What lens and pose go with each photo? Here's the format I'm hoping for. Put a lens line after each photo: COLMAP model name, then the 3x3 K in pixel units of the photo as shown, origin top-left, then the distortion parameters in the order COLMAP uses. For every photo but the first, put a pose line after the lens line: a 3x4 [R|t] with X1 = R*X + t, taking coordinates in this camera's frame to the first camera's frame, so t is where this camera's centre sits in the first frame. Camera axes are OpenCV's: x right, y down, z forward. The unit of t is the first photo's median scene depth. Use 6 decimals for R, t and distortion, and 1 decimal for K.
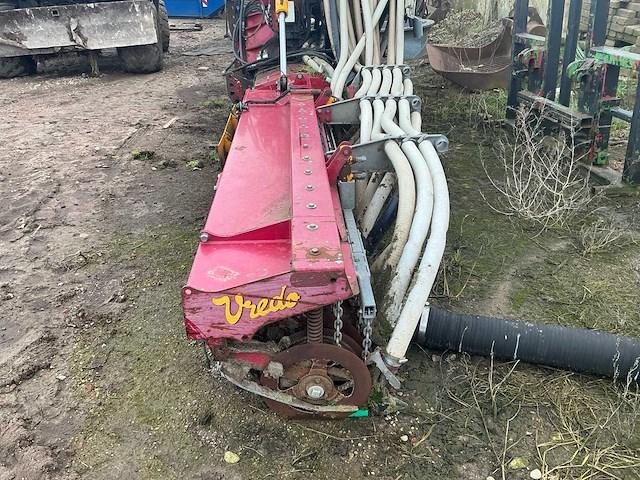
lens RADIAL K [[546.4, 0, 336.5], [0, 546.4, 230.8], [0, 0, 1]] dist [0.043035, -0.085432]
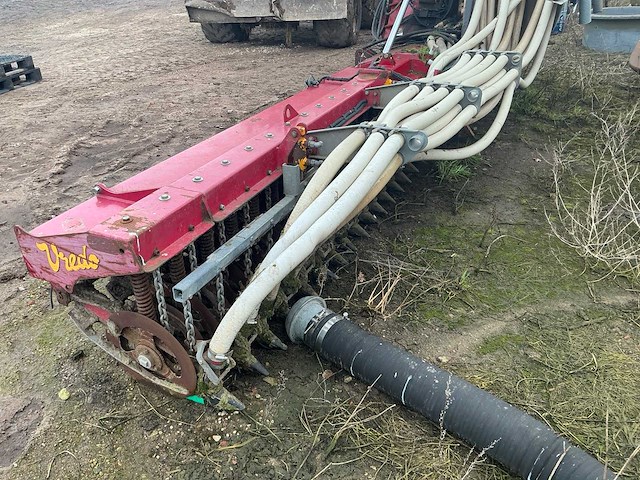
lens RADIAL K [[546.4, 0, 320.4], [0, 546.4, 243.4], [0, 0, 1]] dist [0.043035, -0.085432]
pose [[0.887908, 0.215822, -0.406252, 0.327952], [-0.196014, 0.976432, 0.090322, -0.037541], [0.416171, -0.000566, 0.909286, 0.120596]]
